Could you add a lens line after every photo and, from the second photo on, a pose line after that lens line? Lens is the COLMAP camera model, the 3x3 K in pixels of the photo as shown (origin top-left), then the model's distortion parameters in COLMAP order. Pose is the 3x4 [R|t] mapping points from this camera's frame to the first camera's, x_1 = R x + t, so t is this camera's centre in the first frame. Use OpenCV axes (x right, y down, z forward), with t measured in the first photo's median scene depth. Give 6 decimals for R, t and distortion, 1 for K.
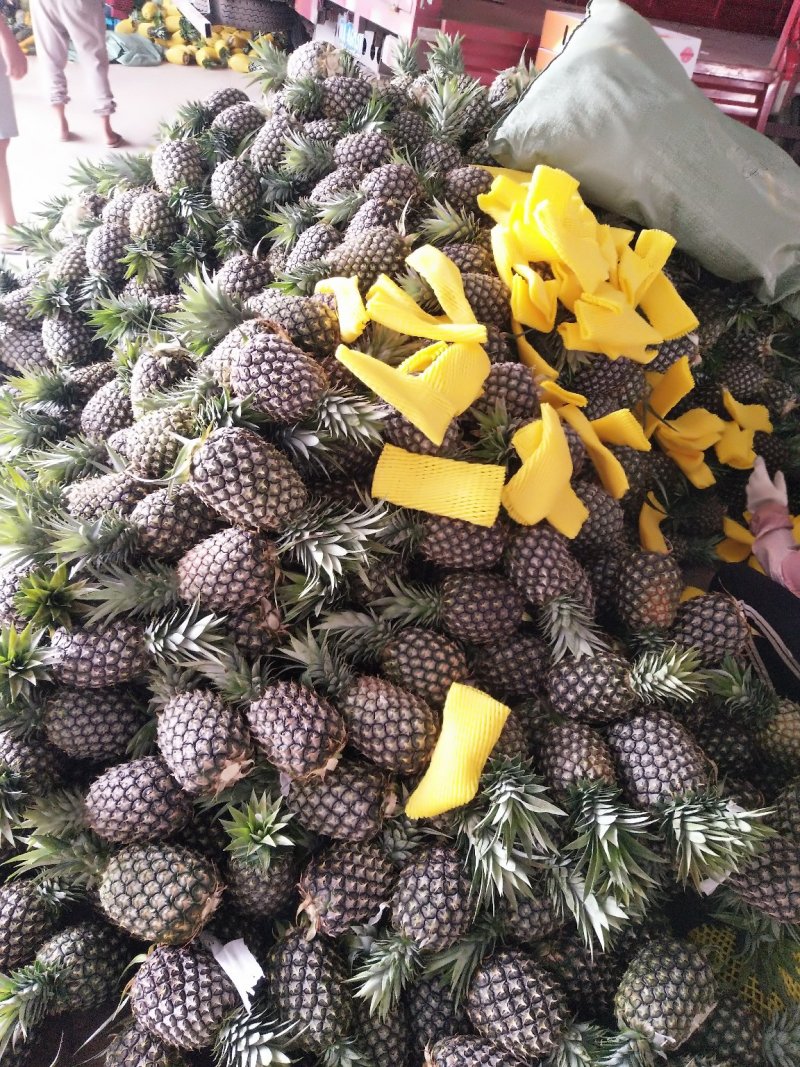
lens RADIAL K [[810.9, 0, 407.8], [0, 810.9, 537.7], [0, 0, 1]] dist [0.069765, -0.099767]
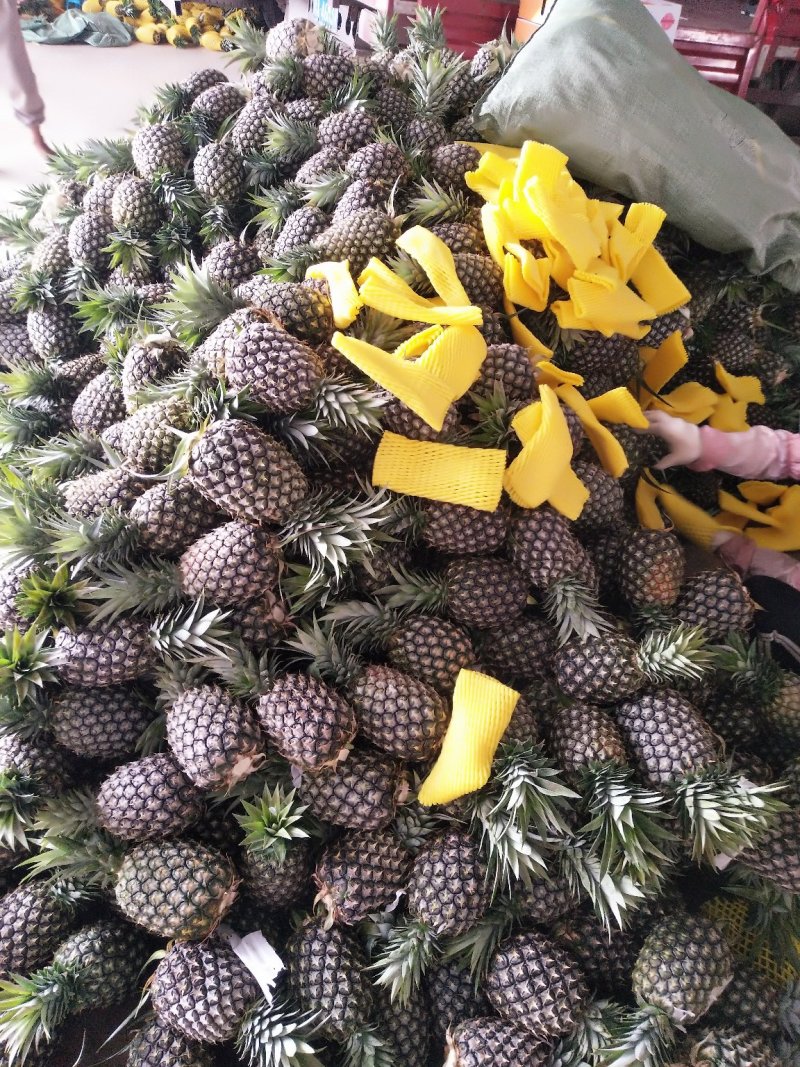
lens RADIAL K [[810.9, 0, 406.5], [0, 810.9, 535.2], [0, 0, 1]] dist [0.069765, -0.099767]
pose [[0.999360, -0.033378, 0.012878, -0.017628], [0.033066, 0.999171, 0.023745, -0.010999], [-0.013660, -0.023304, 0.999635, 0.006151]]
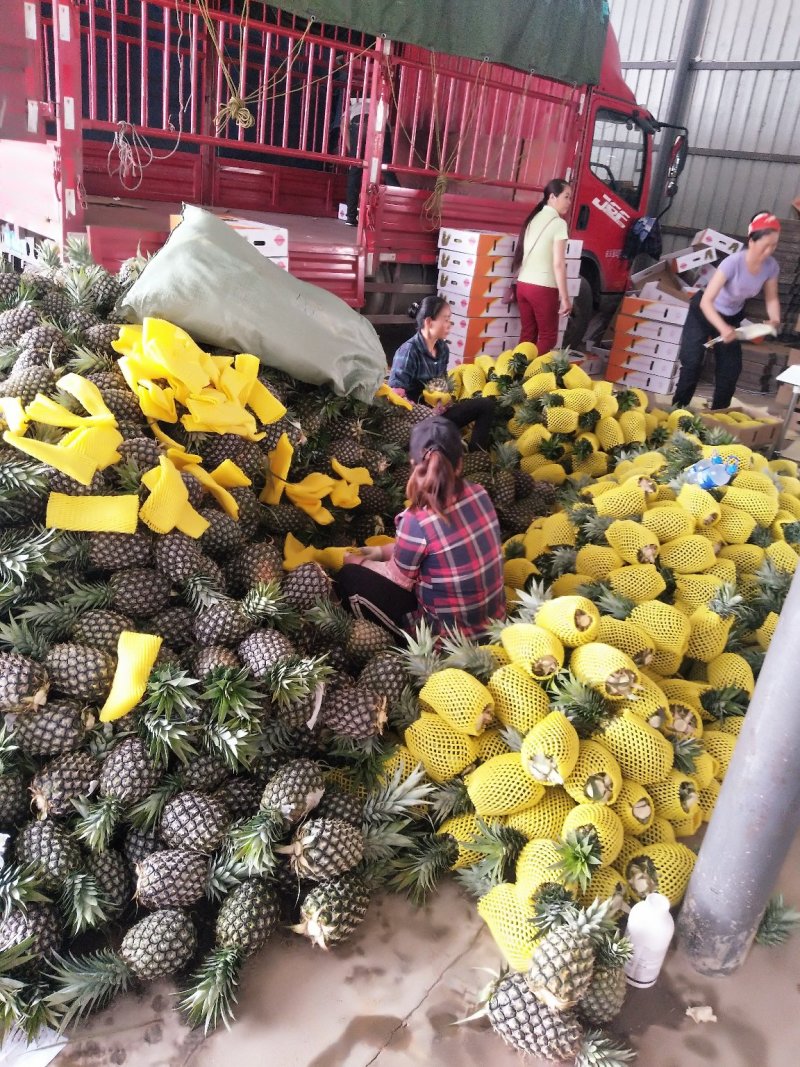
lens RADIAL K [[810.9, 0, 406.4], [0, 810.9, 542.9], [0, 0, 1]] dist [0.069765, -0.099767]
pose [[0.939950, -0.171519, 0.295086, 0.123701], [0.221672, 0.964179, -0.145672, 0.330350], [-0.259531, 0.202337, 0.944301, -0.558026]]
